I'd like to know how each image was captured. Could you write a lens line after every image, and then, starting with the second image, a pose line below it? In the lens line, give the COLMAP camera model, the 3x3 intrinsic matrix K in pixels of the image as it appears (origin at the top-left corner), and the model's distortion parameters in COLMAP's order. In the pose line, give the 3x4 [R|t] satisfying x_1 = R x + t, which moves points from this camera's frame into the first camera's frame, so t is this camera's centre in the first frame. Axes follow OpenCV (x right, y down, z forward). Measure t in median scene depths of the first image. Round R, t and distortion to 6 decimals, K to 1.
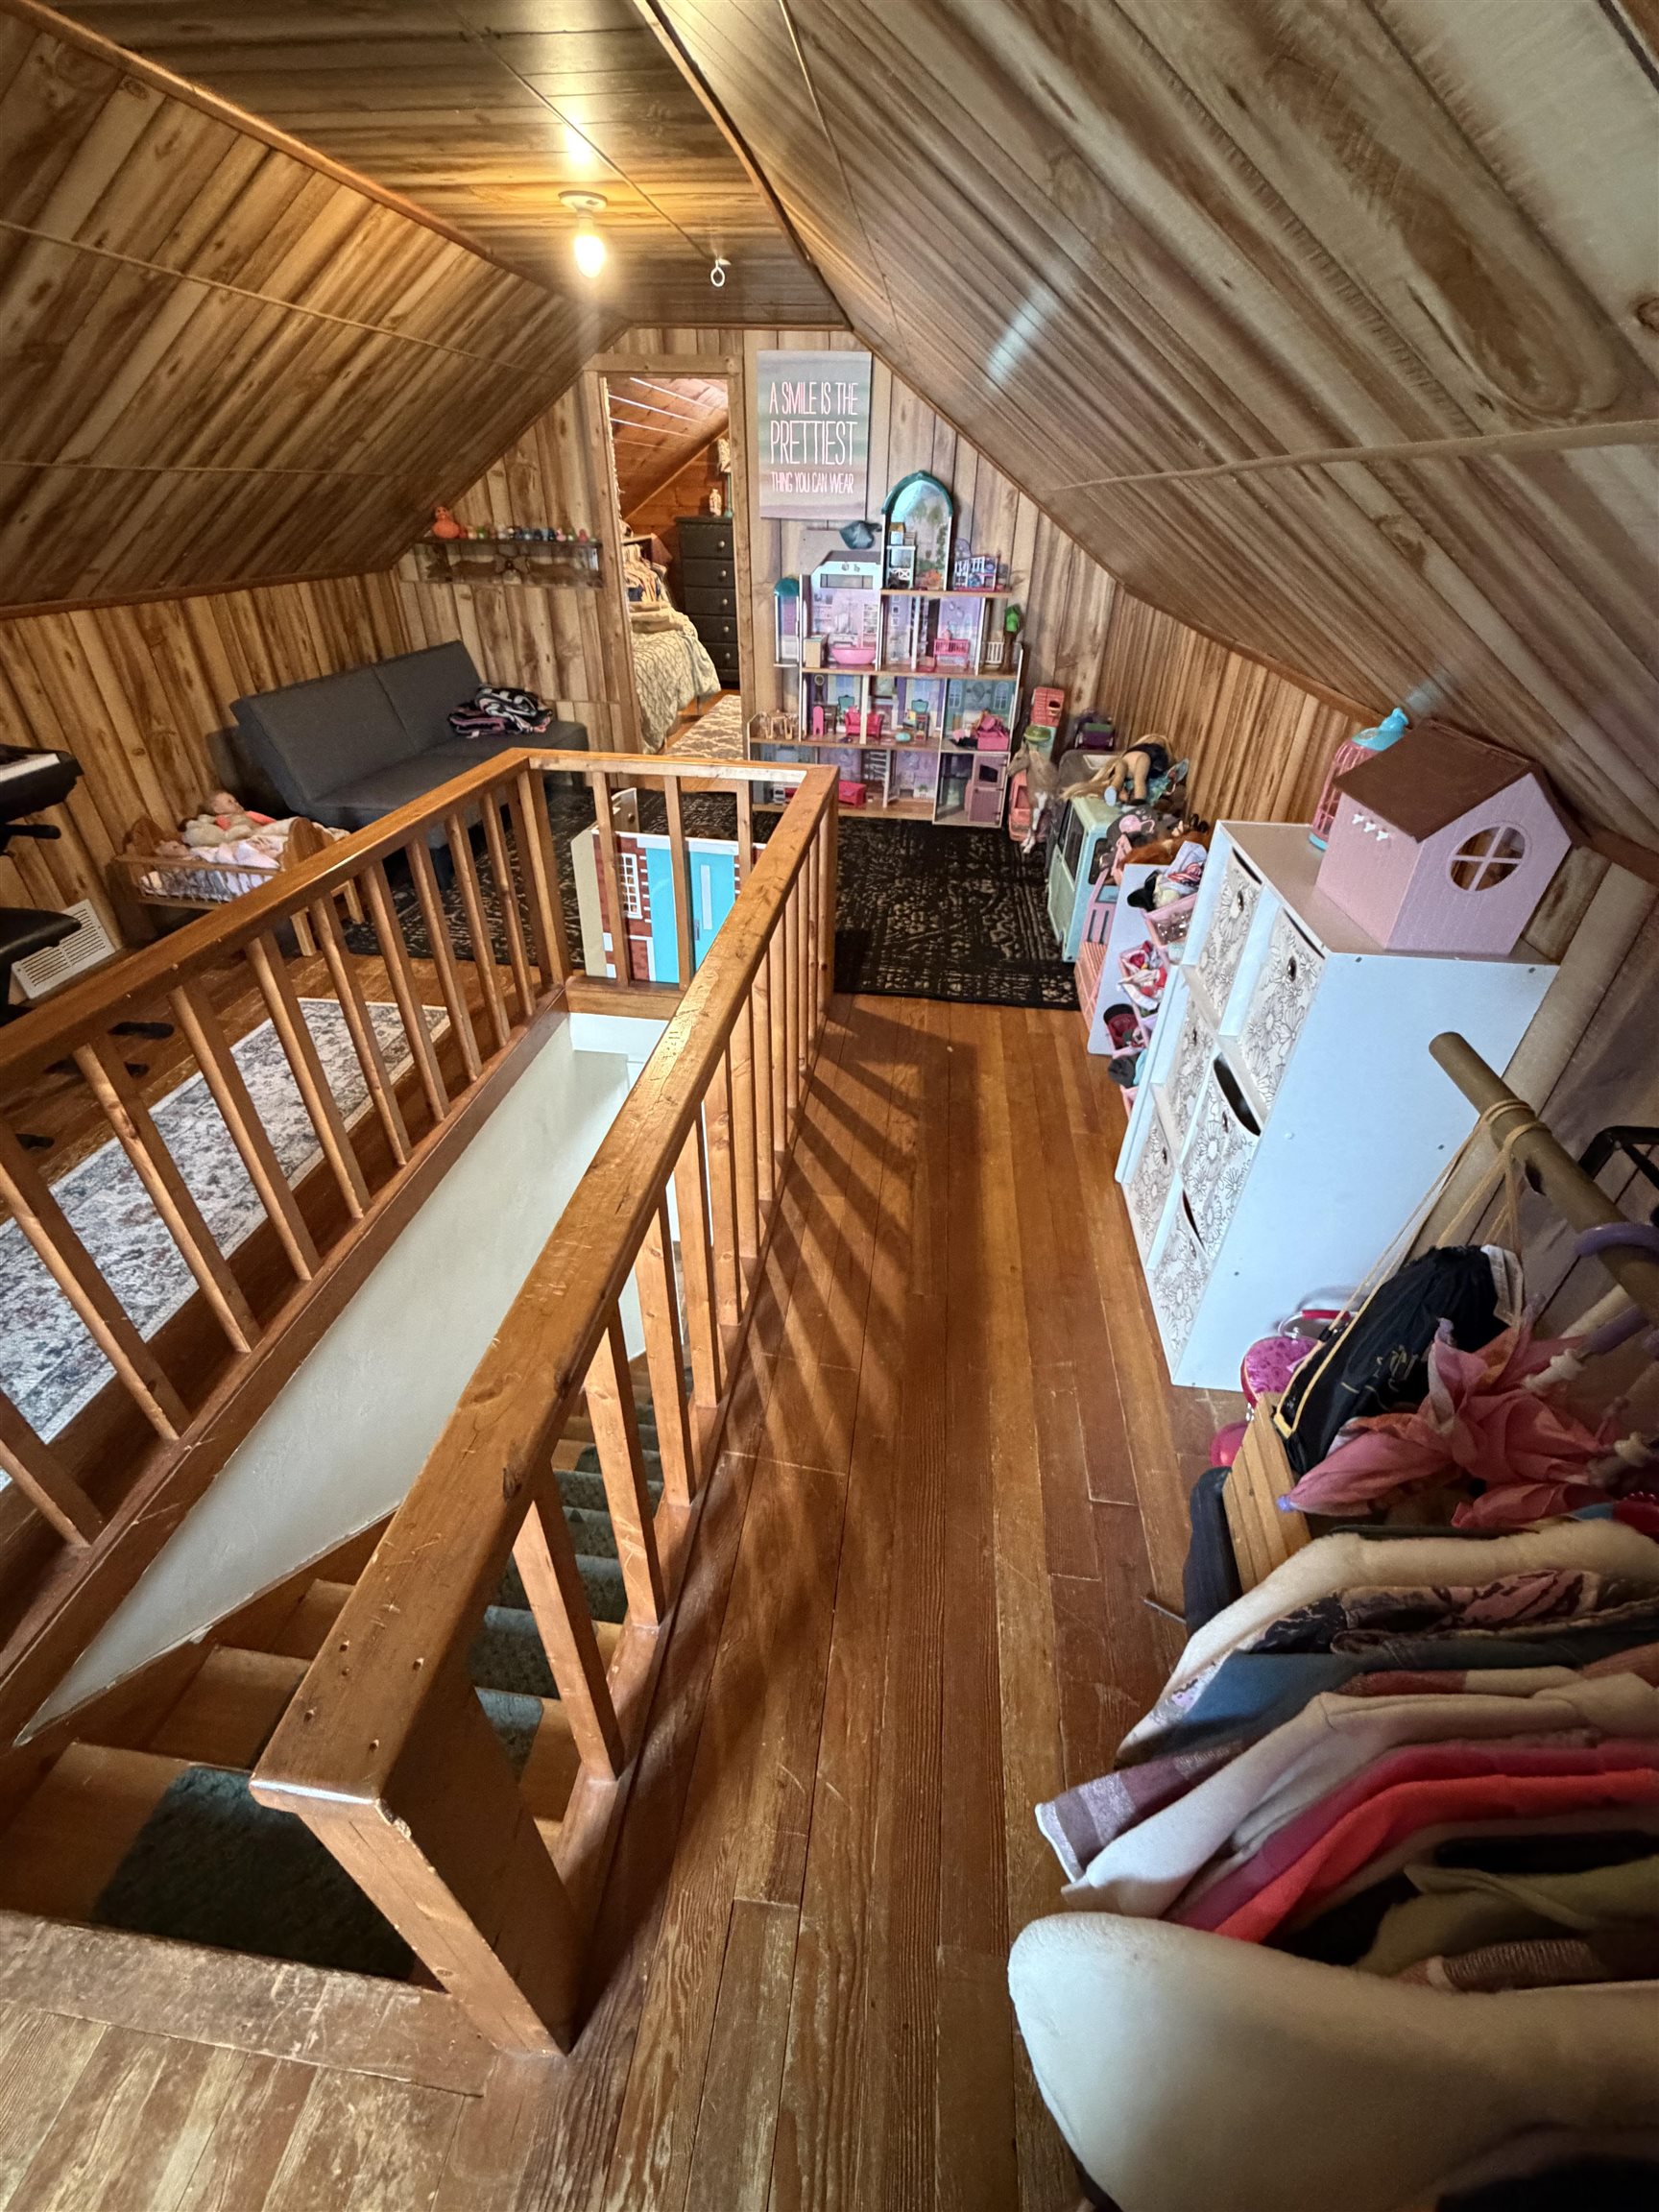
lens RADIAL K [[883.8, 0, 827.9], [0, 883.8, 1101.0], [0, 0, 1]] dist [-0.000481, -0.000012]
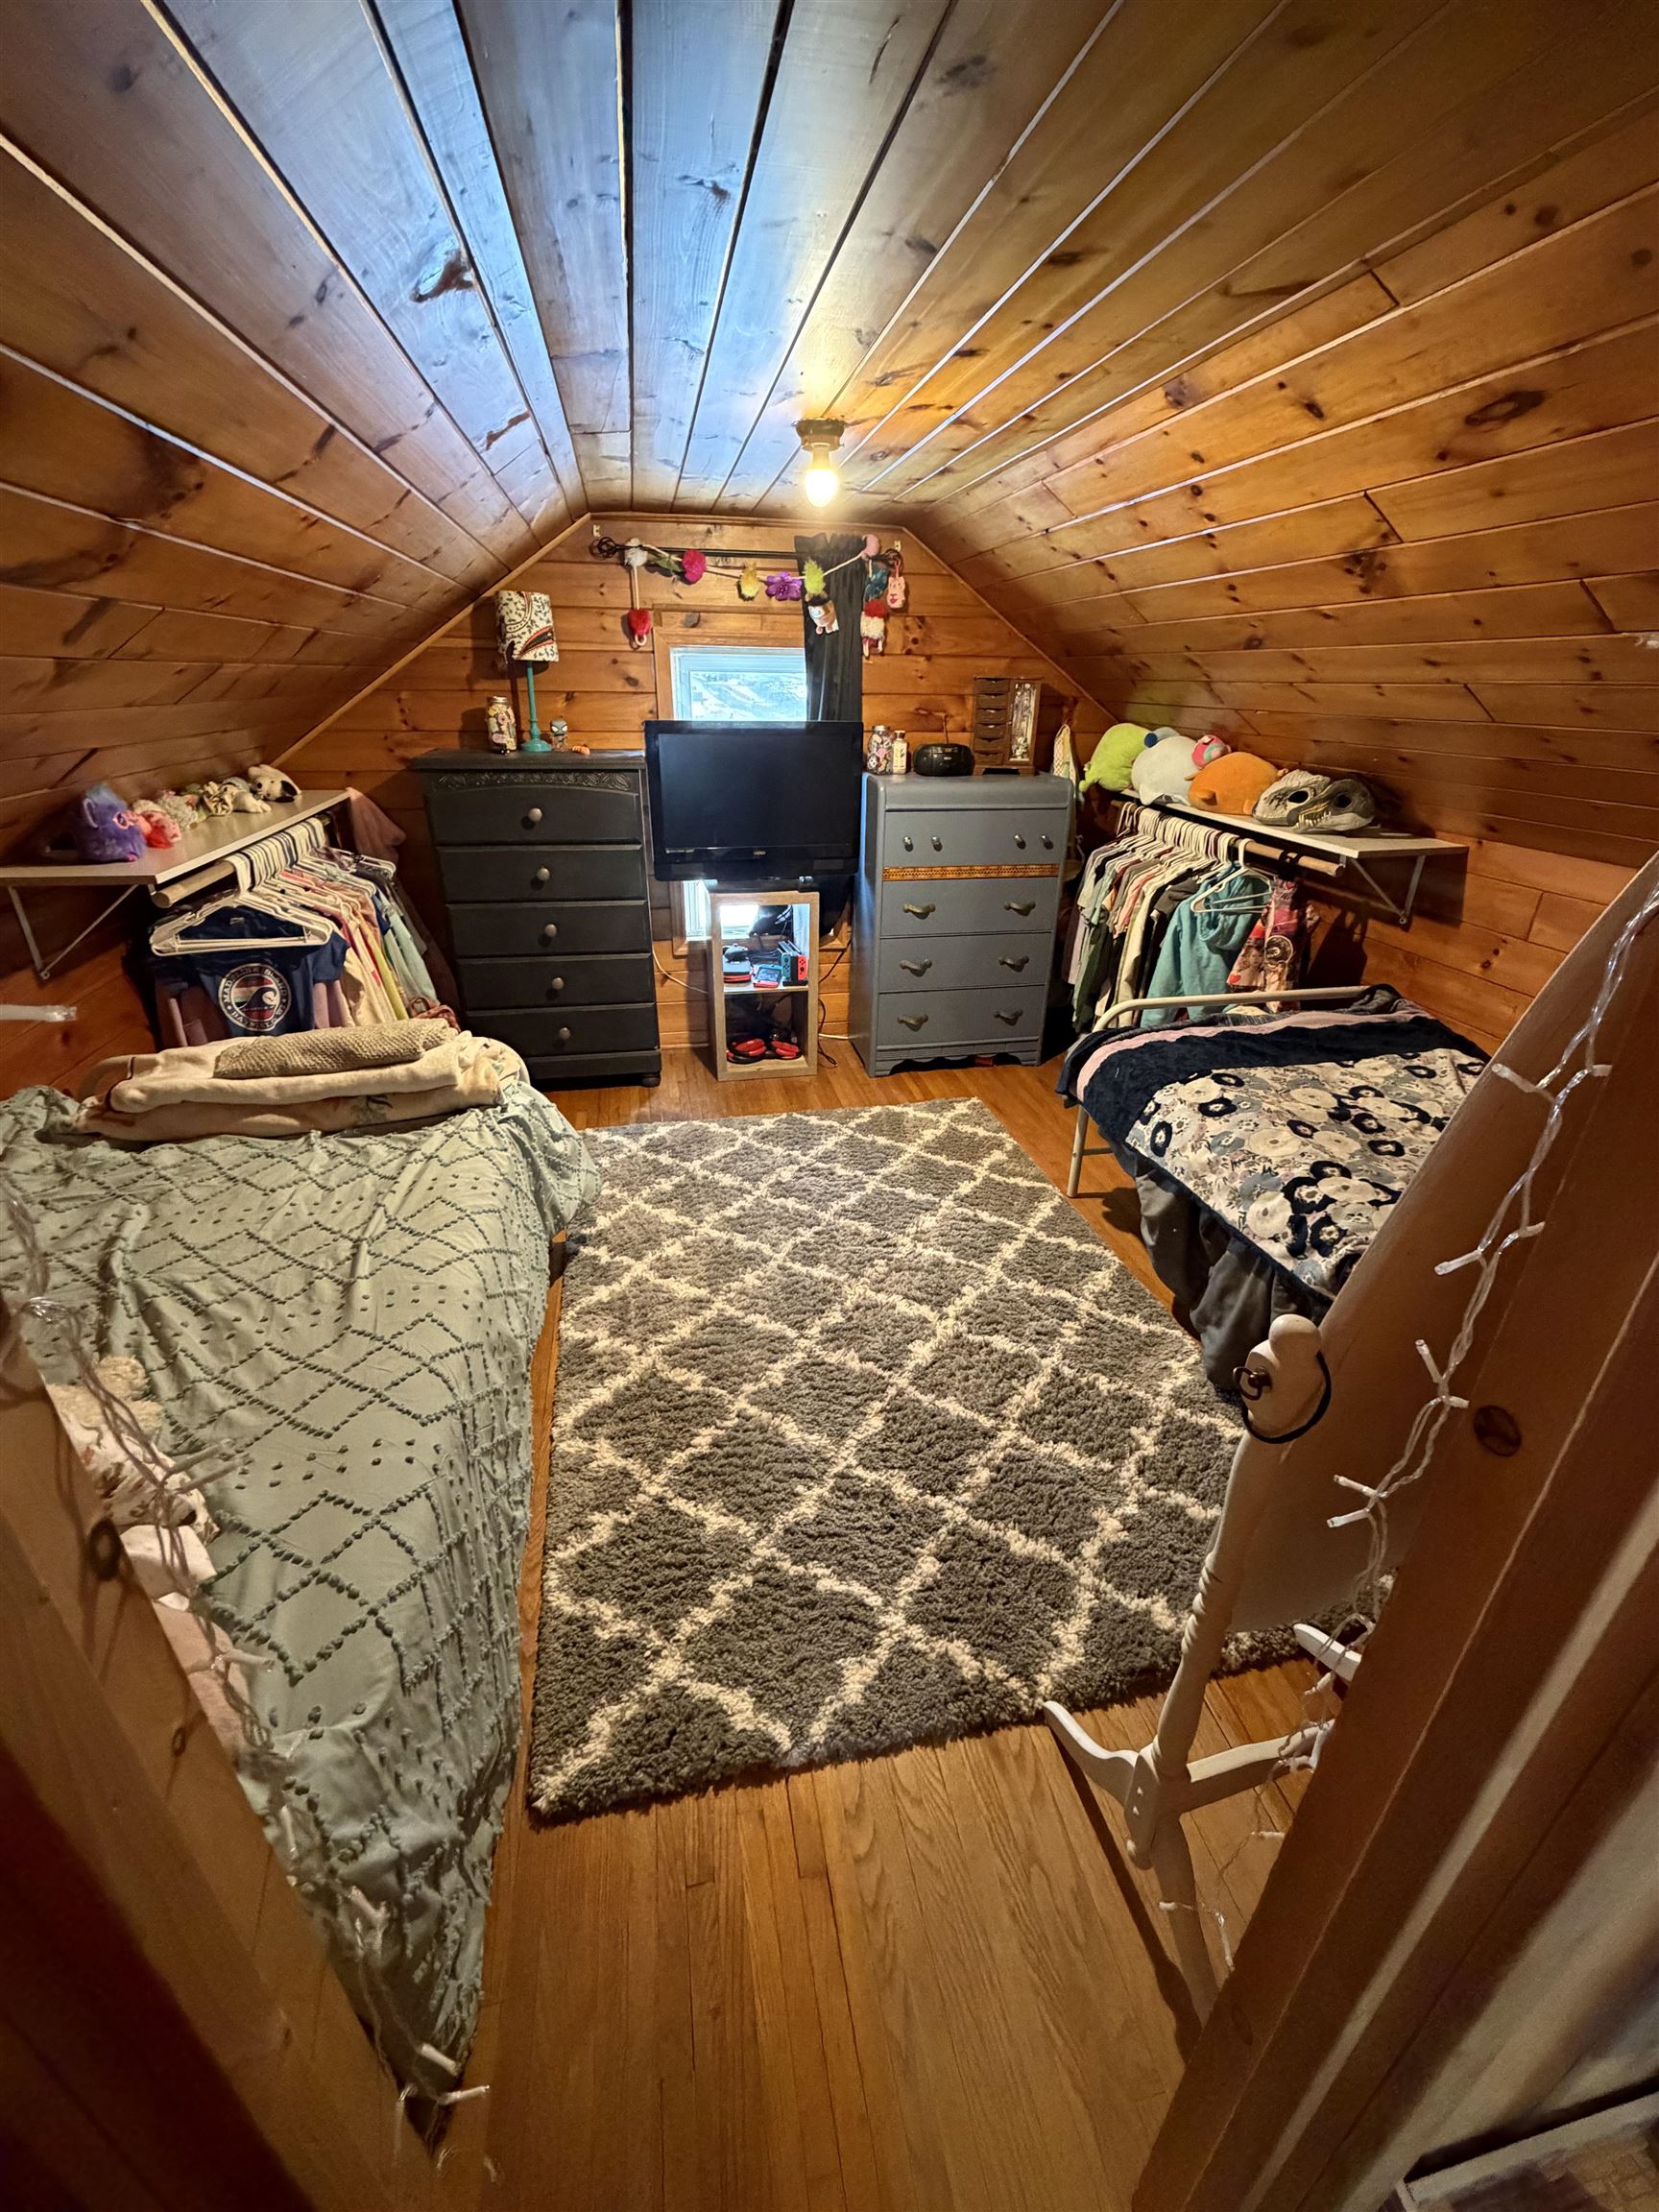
lens RADIAL K [[883.8, 0, 829.1], [0, 883.8, 1106.5], [0, 0, 1]] dist [-0.000481, -0.000012]
pose [[0.950559, -0.140875, 0.276751, -0.121289], [0.182307, 0.974600, -0.130071, -0.404720], [-0.251397, 0.174094, 0.952098, 0.573708]]
